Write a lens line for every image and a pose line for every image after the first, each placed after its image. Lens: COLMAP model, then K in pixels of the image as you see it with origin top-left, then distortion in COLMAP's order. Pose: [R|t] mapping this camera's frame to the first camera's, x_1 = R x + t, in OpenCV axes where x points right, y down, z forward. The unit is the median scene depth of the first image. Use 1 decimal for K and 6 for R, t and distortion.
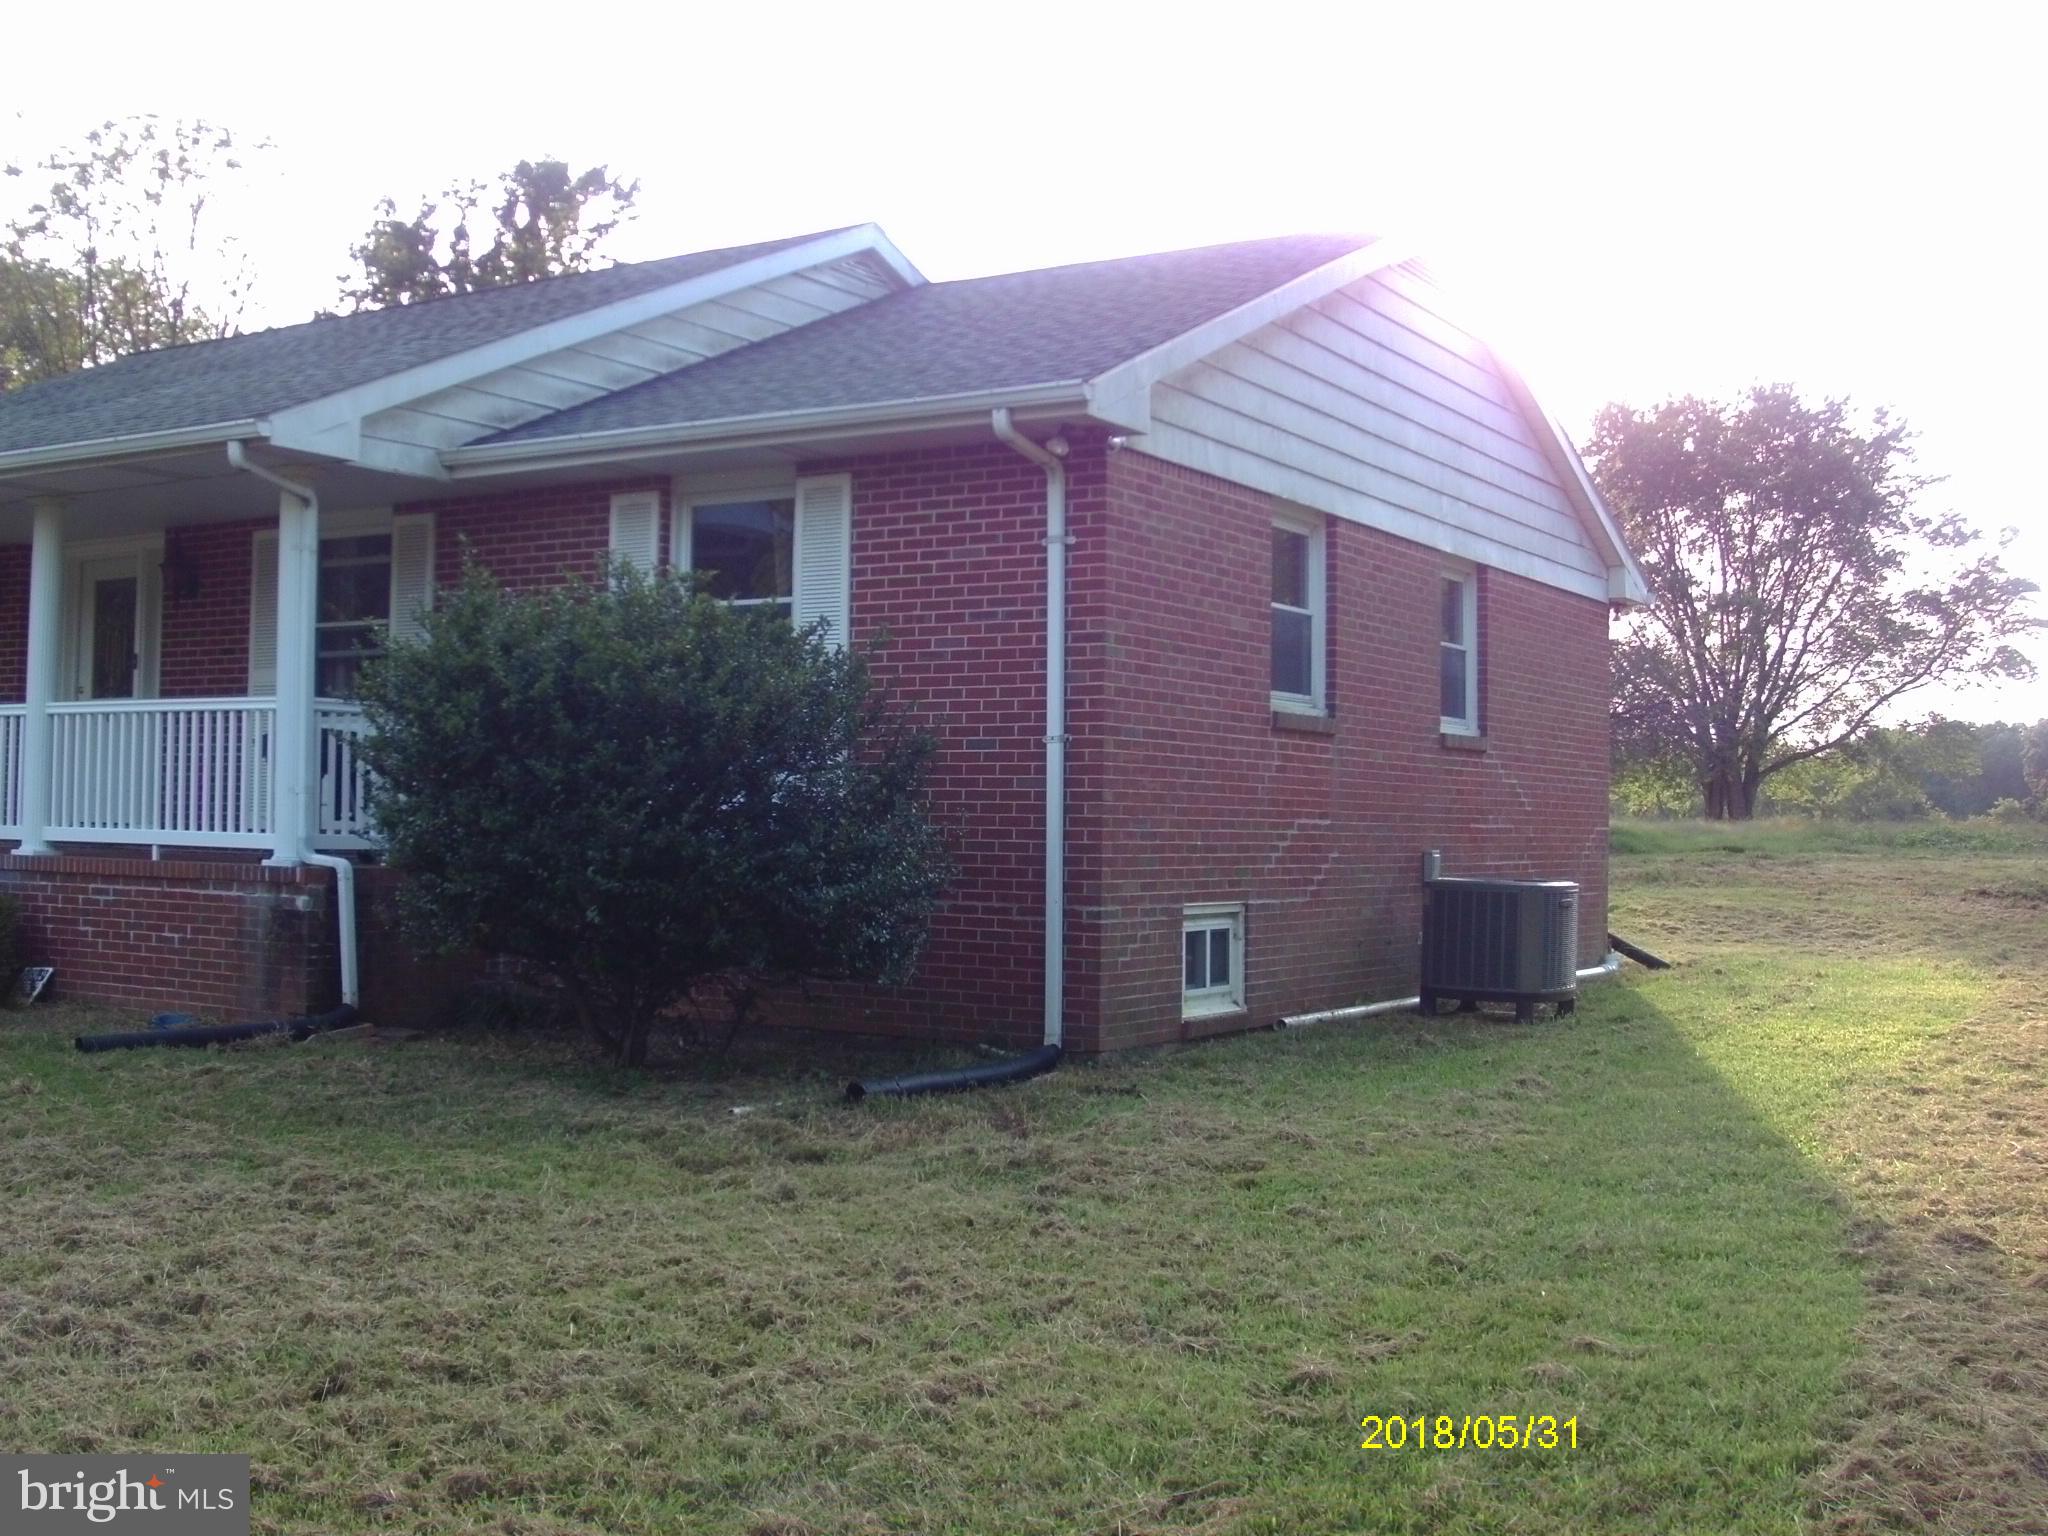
lens RADIAL K [[2276.9, 0, 885.3], [0, 2276.9, 753.9], [0, 0, 1]] dist [-0.177104, 0.153085]
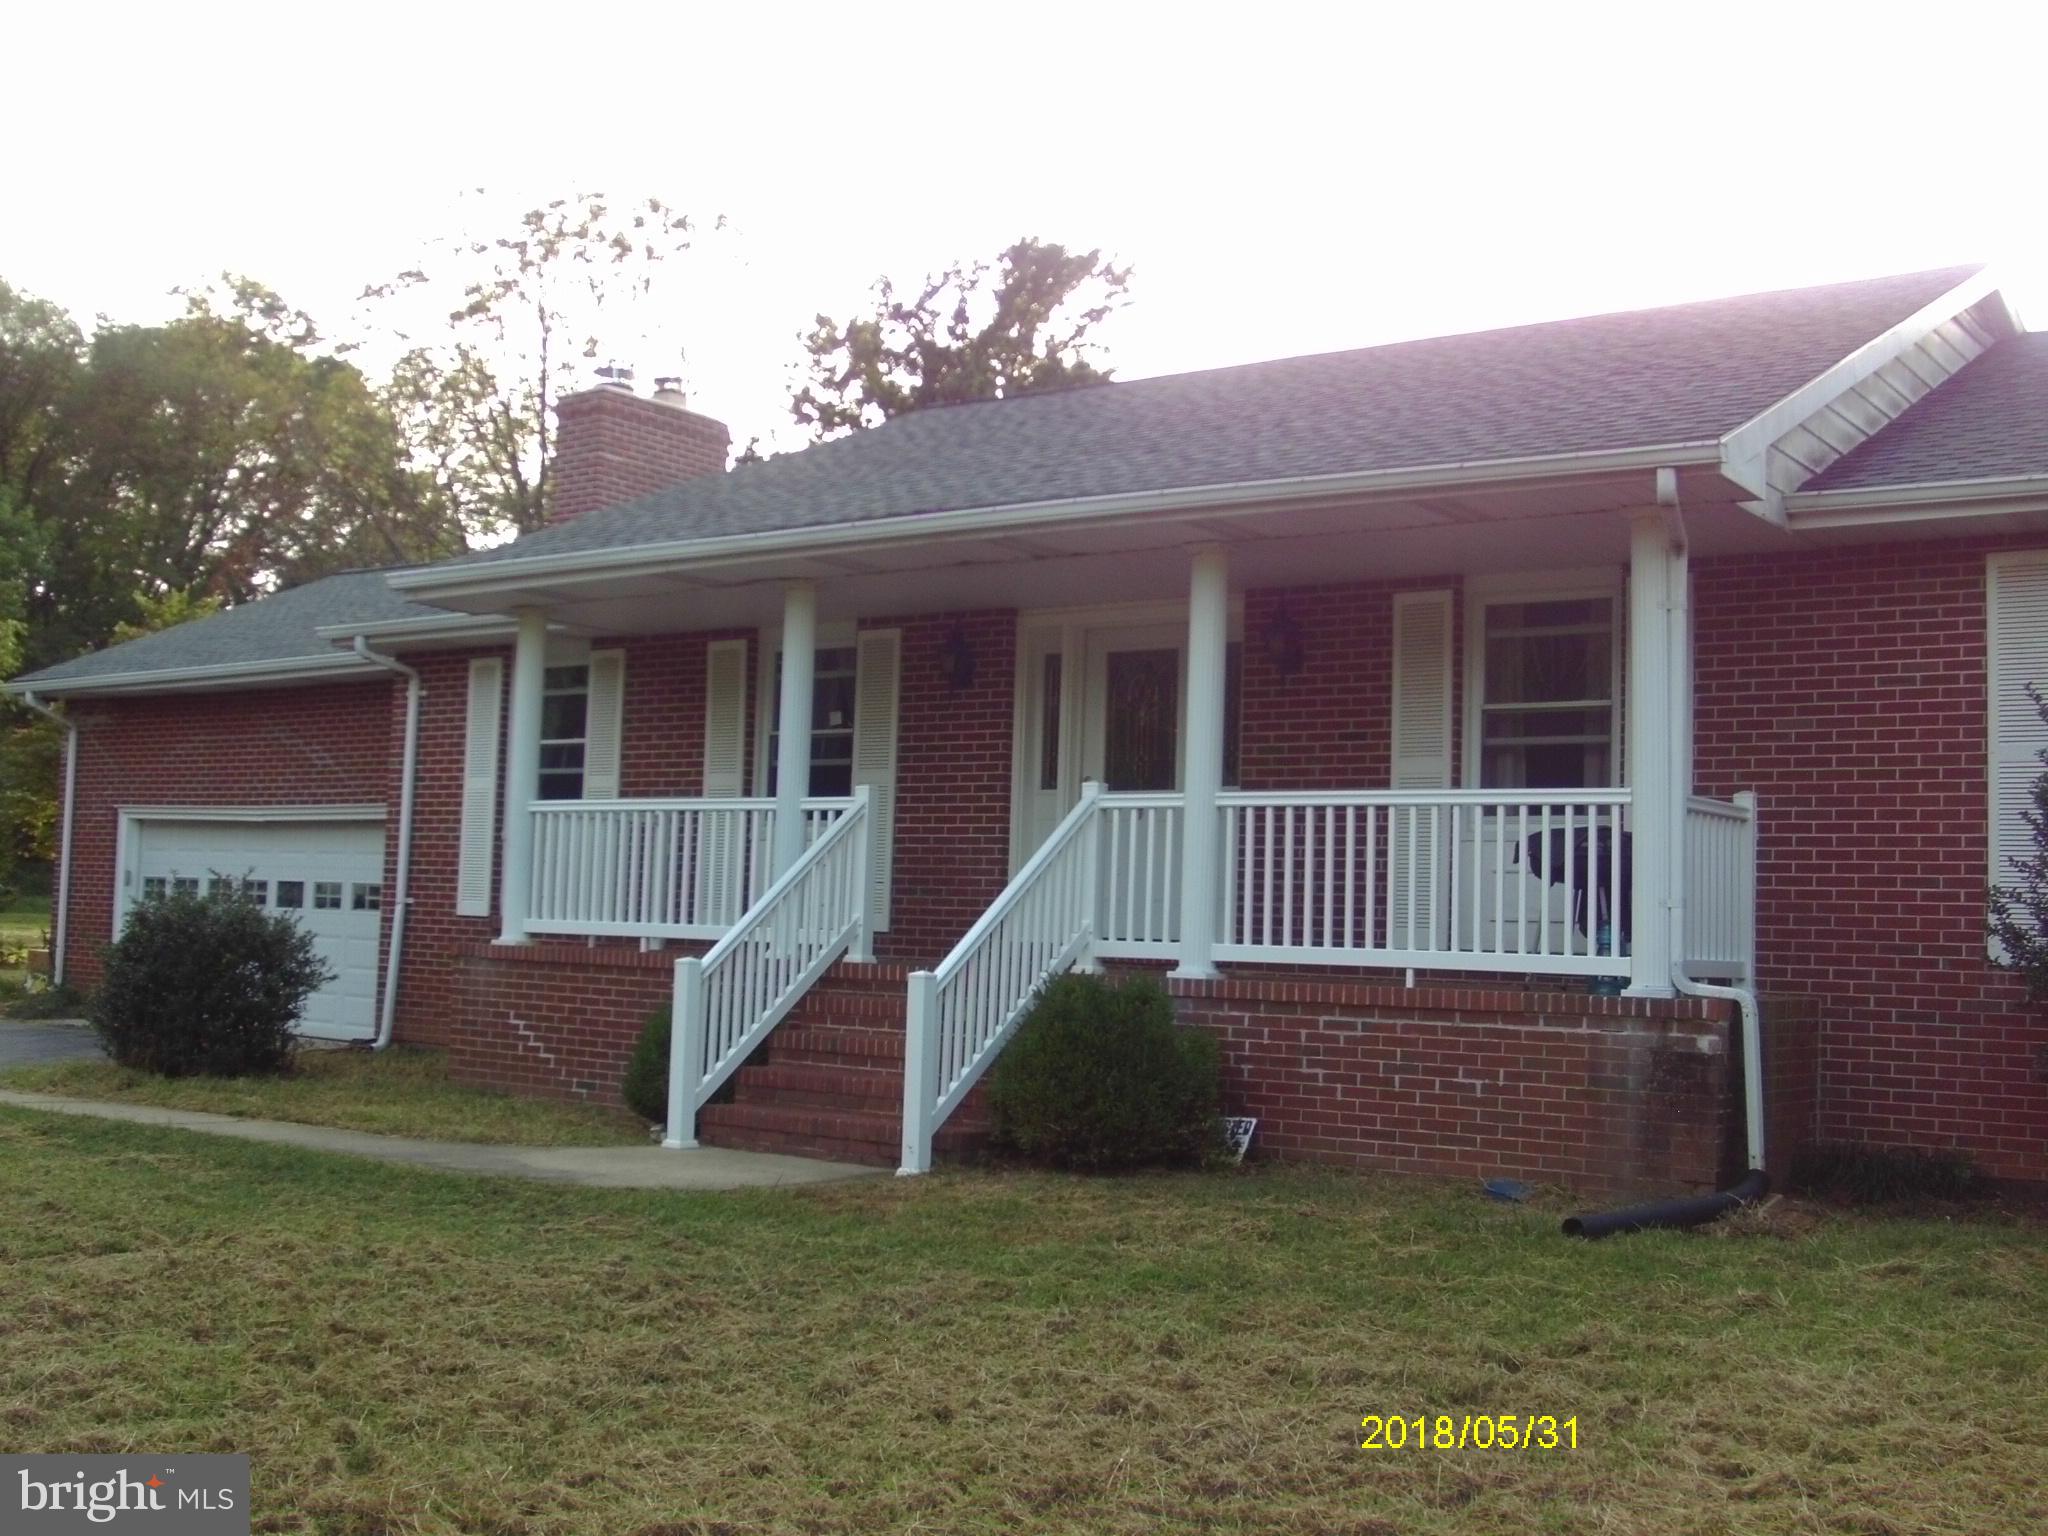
lens RADIAL K [[2274.0, 0, 884.8], [0, 2274.0, 750.1], [0, 0, 1]] dist [-0.167229, 0.133514]
pose [[0.996540, 0.013295, -0.082043, -0.229625], [-0.017542, 0.998531, -0.051265, 0.003366], [0.081241, 0.052527, 0.995309, 0.084276]]
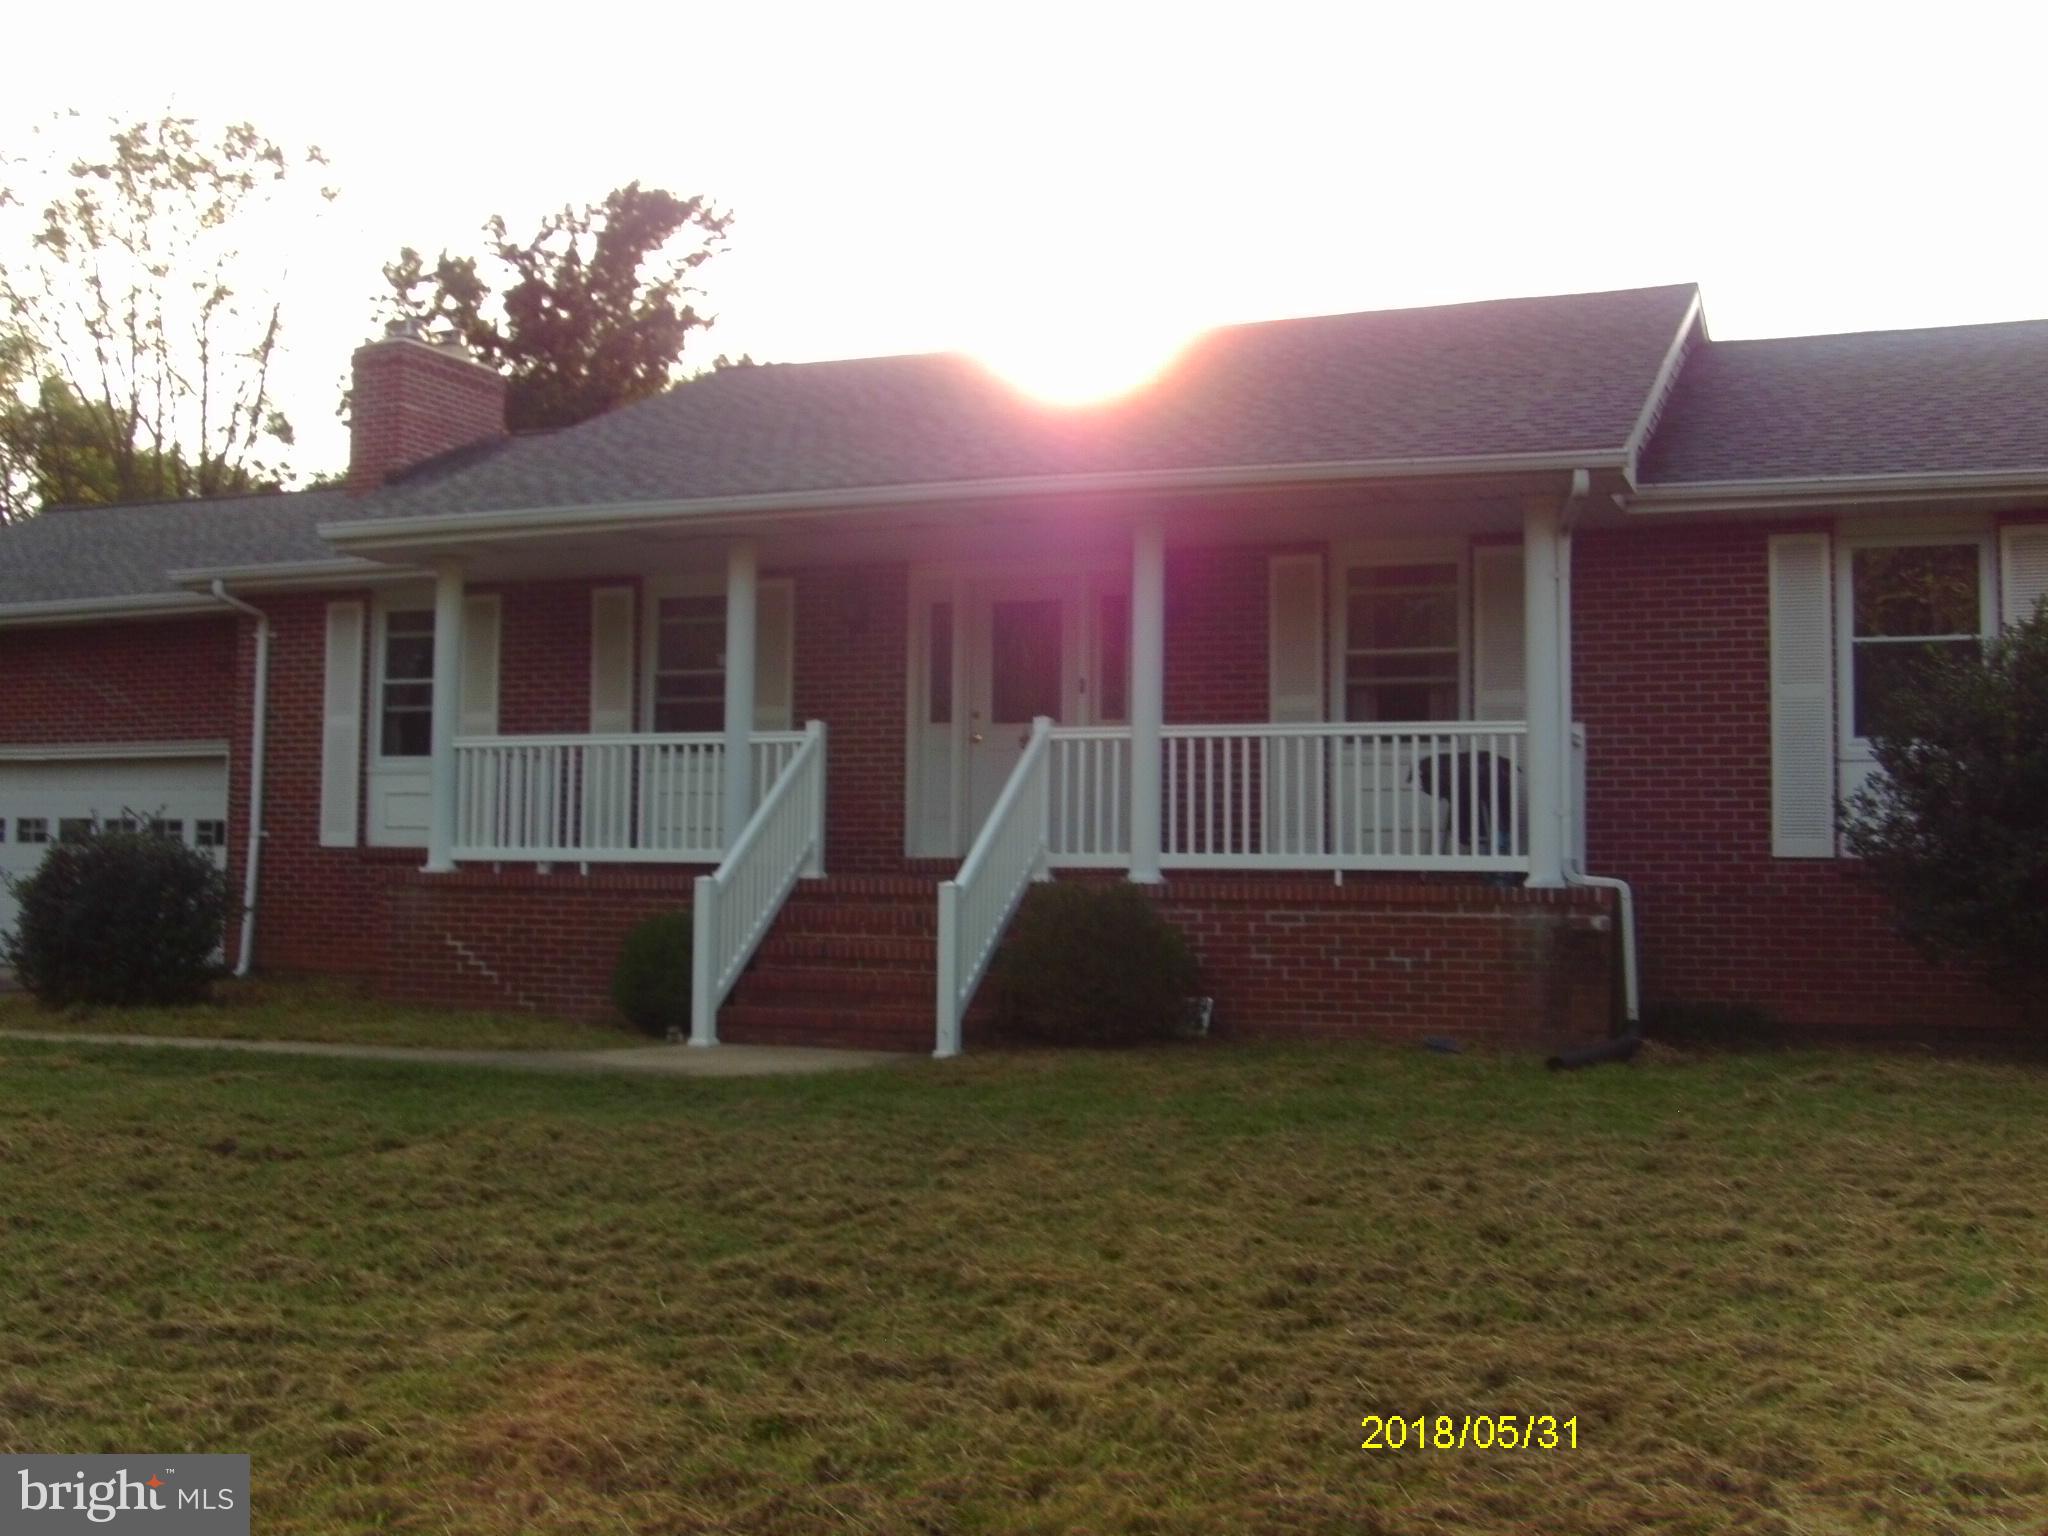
lens RADIAL K [[2276.9, 0, 885.3], [0, 2276.9, 753.9], [0, 0, 1]] dist [-0.177104, 0.153085]
pose [[0.986523, 0.004104, 0.163573, -0.350686], [-0.001032, 0.999822, -0.018860, 0.004266], [-0.163621, 0.018437, 0.986351, 0.022777]]
